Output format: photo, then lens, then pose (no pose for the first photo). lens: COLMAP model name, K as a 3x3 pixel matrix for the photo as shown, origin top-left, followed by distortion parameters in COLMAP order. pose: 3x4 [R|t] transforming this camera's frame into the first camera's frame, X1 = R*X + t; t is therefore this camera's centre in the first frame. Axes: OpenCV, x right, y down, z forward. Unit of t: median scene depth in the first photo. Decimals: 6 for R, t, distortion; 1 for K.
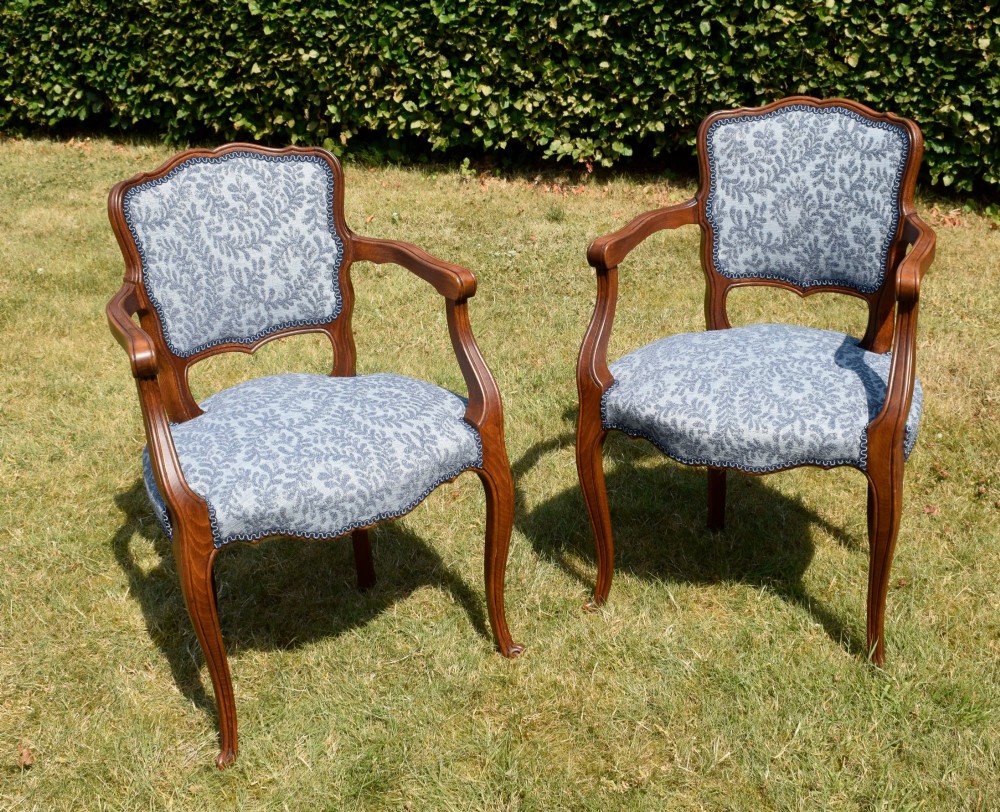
lens RADIAL K [[1488.5, 0, 475.5], [0, 1488.5, 370.6], [0, 0, 1]] dist [-0.022485, 0.000000]
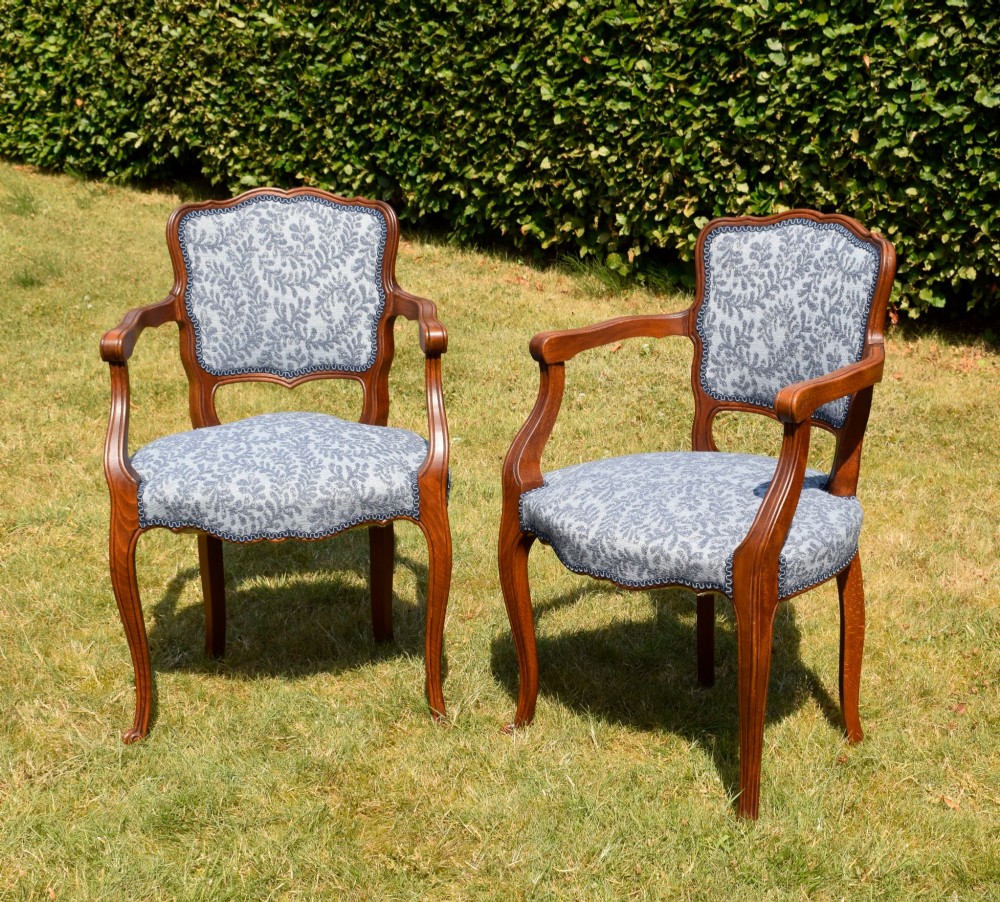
lens RADIAL K [[2109.3, 0, 471.2], [0, 2109.3, 422.9], [0, 0, 1]] dist [-0.022621, 0.000000]
pose [[0.941951, 0.125511, -0.311409, 0.264787], [-0.154206, 0.985613, -0.069198, 0.039455], [0.298244, 0.113202, 0.947753, -0.163685]]
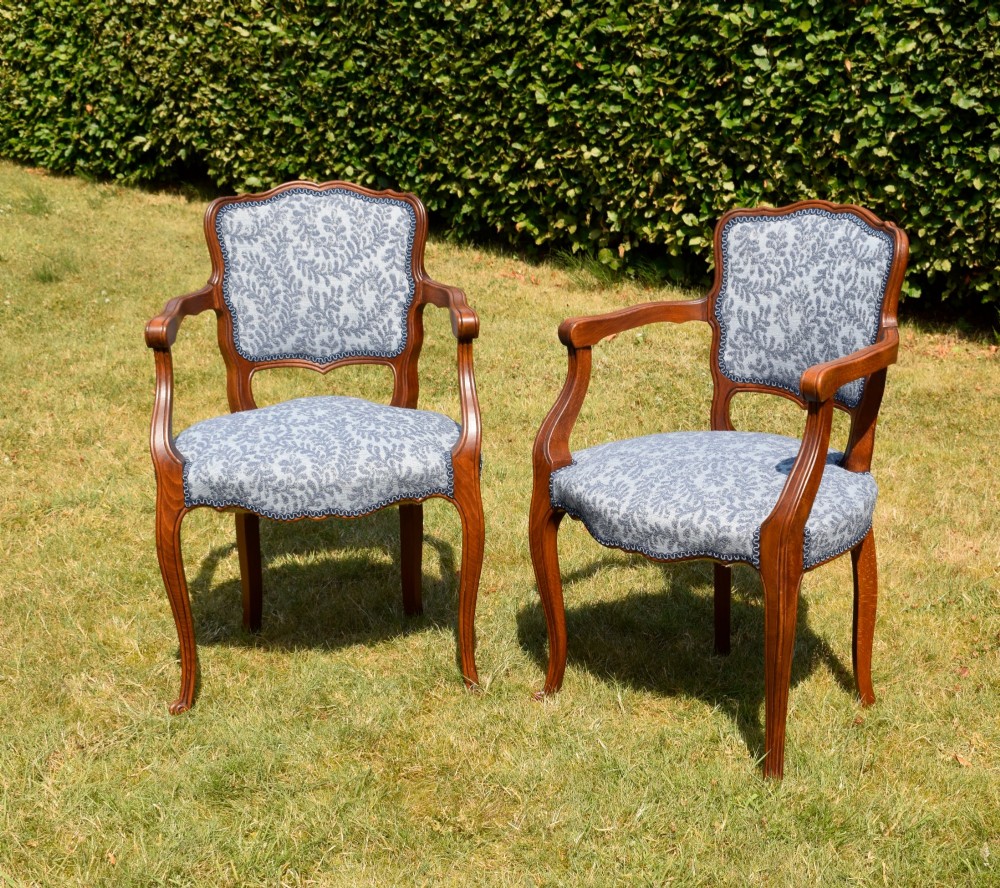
lens RADIAL K [[1967.8, 0, 518.2], [0, 1967.8, 447.6], [0, 0, 1]] dist [-0.027252, 0.000000]
pose [[0.954166, 0.124780, -0.272025, 0.237212], [-0.145739, 0.987611, -0.058175, 0.045240], [0.261396, 0.095153, 0.960530, -0.153052]]
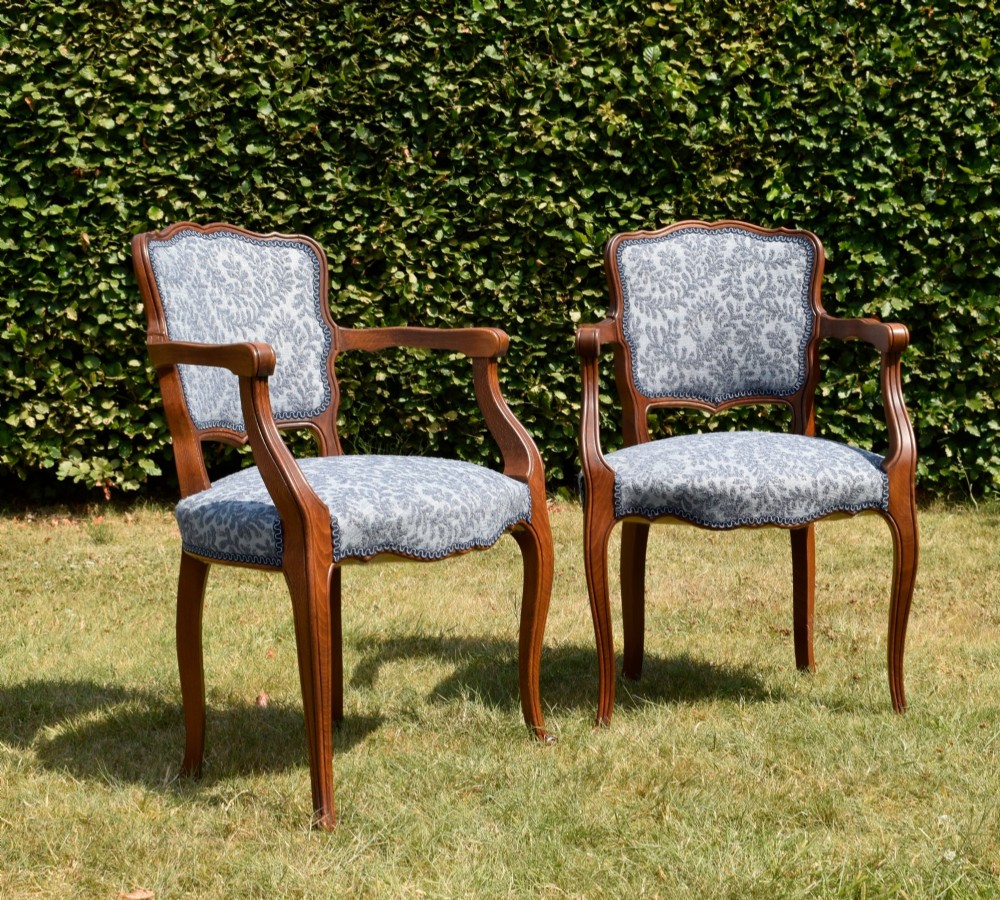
lens RADIAL K [[1967.8, 0, 581.4], [0, 1967.8, 460.1], [0, 0, 1]] dist [-0.027252, 0.000000]
pose [[0.833135, -0.009519, 0.552988, -0.358939], [0.166811, 0.957615, -0.234835, 0.168909], [-0.527314, 0.287894, 0.799411, -0.004170]]
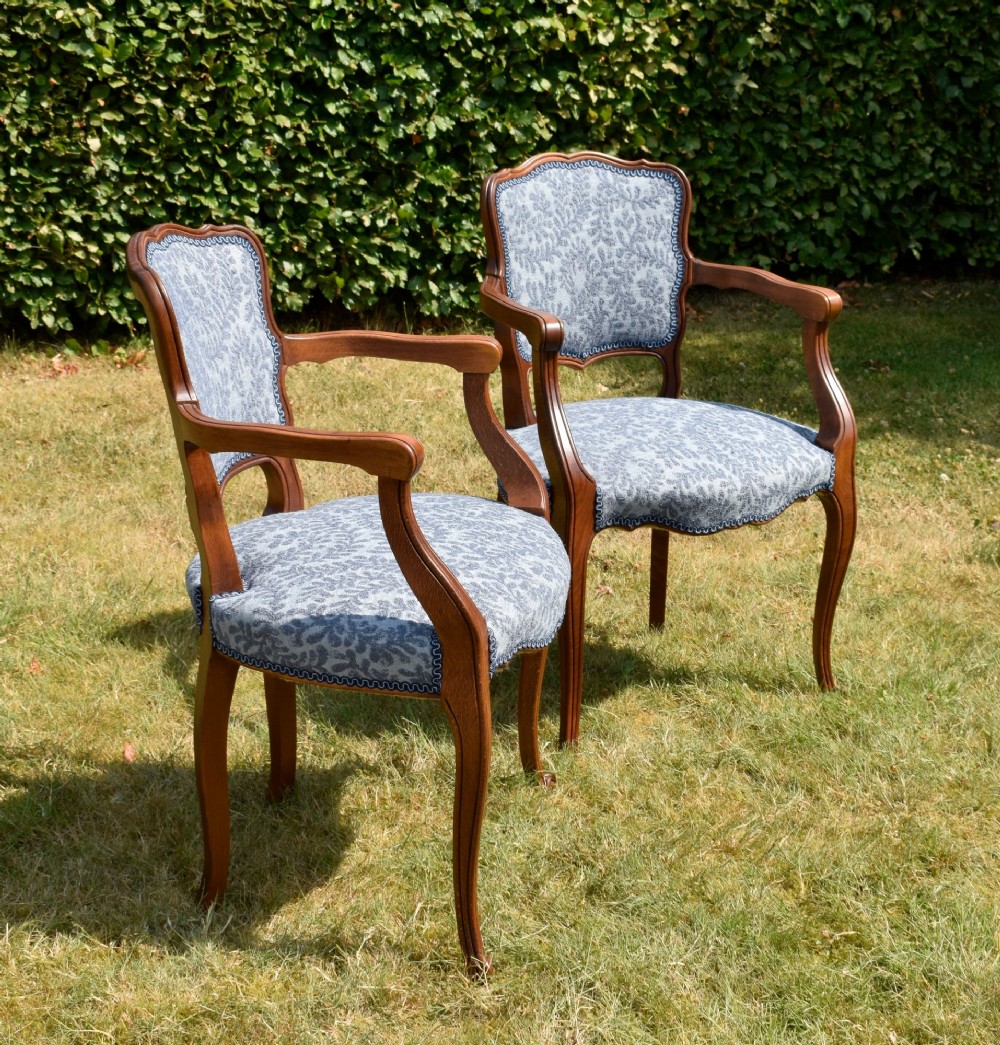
lens RADIAL K [[2068.8, 0, 586.6], [0, 2068.8, 524.3], [0, 0, 1]] dist [-0.026884, 0.000000]
pose [[0.473683, -0.198104, 0.858125, -0.540969], [0.262794, 0.961777, 0.076970, -0.033416], [-0.840573, 0.189051, 0.507638, 0.223676]]
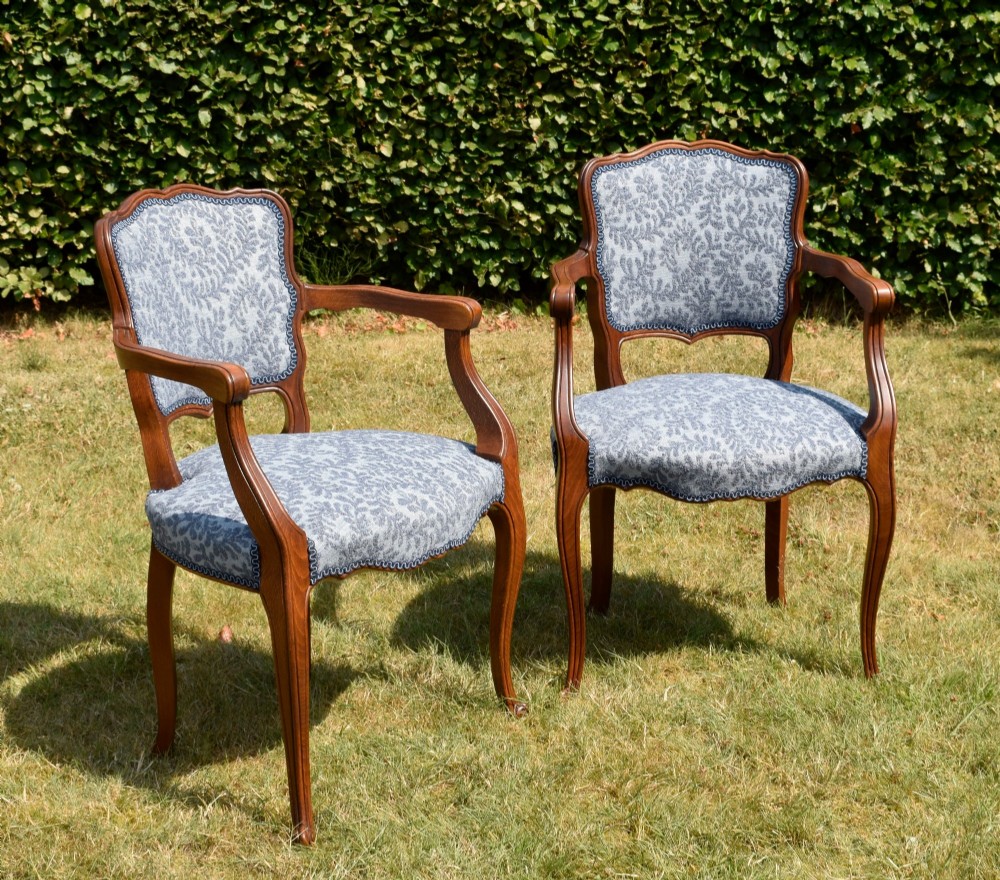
lens RADIAL K [[2151.7, 0, 535.9], [0, 2151.7, 423.2], [0, 0, 1]] dist [-0.021873, 0.000000]
pose [[0.828541, -0.093839, 0.552010, -0.390851], [0.158245, 0.984909, -0.070089, 0.050974], [-0.537102, 0.145425, 0.830887, -0.064360]]
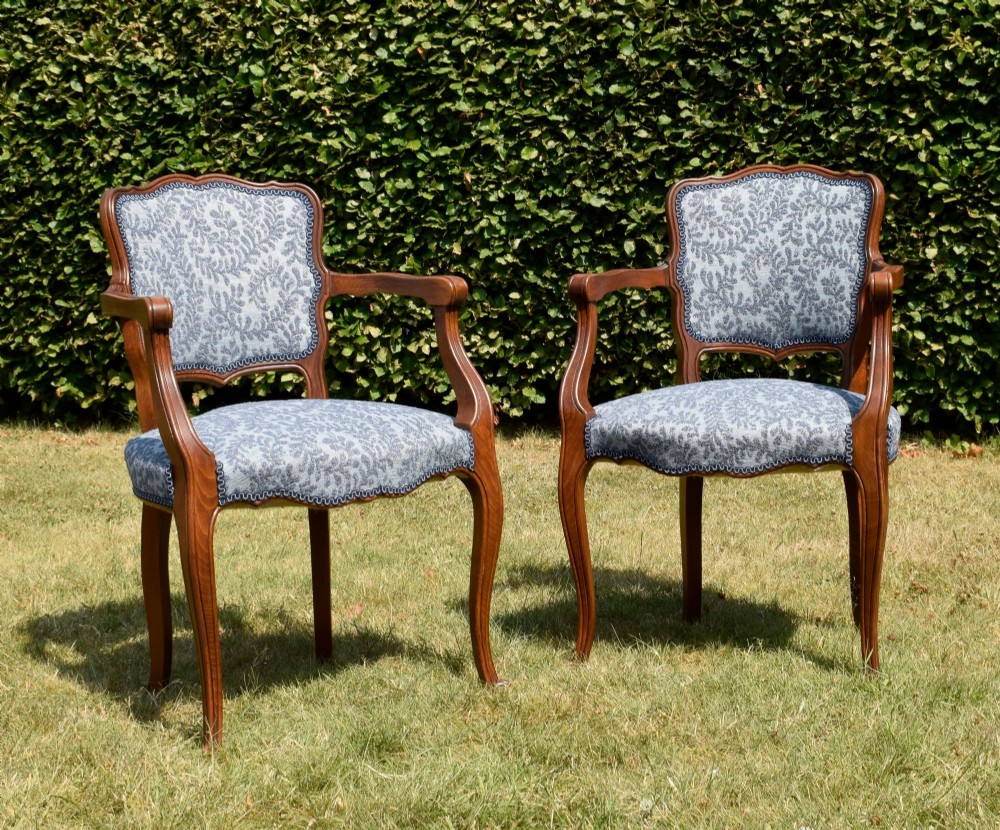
lens RADIAL K [[2084.5, 0, 512.7], [0, 2084.5, 373.1], [0, 0, 1]] dist [-0.023282, 0.000000]
pose [[0.991693, 0.023313, 0.126495, -0.078828], [0.013686, 0.958731, -0.283984, 0.213882], [-0.127895, 0.283356, 0.950449, -0.181425]]
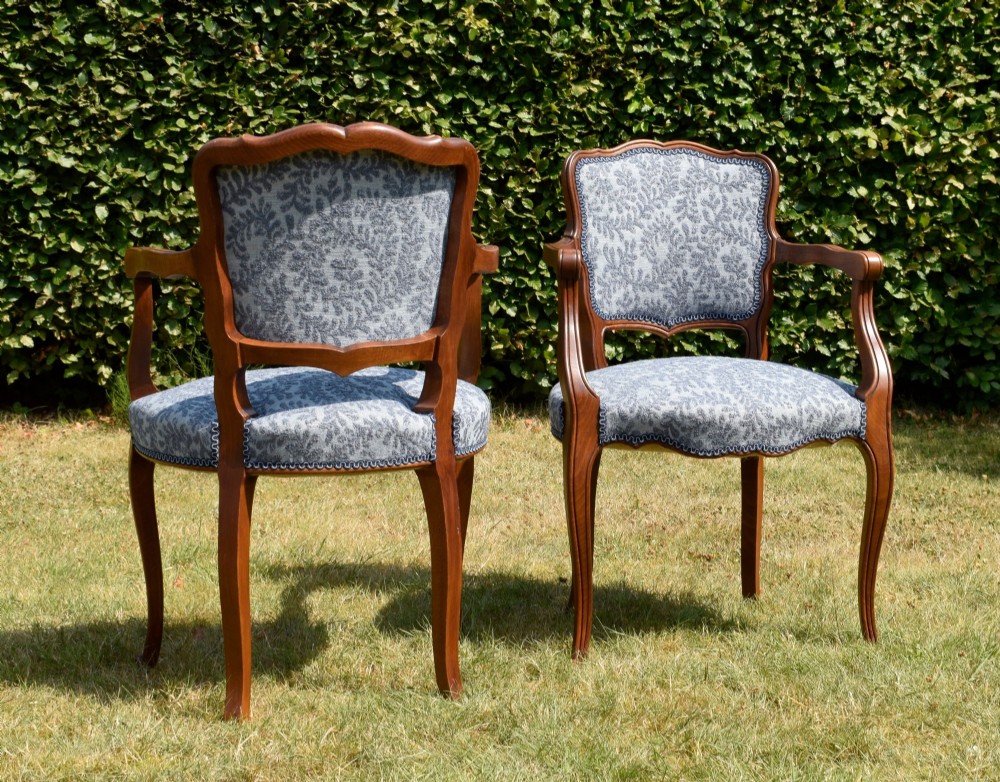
lens RADIAL K [[2053.8, 0, 619.4], [0, 2053.8, 322.3], [0, 0, 1]] dist [-0.027164, 0.000000]
pose [[0.722020, 0.014936, 0.691711, -0.453302], [0.193051, 0.955711, -0.222146, 0.144679], [-0.664394, 0.293929, 0.687158, 0.049240]]
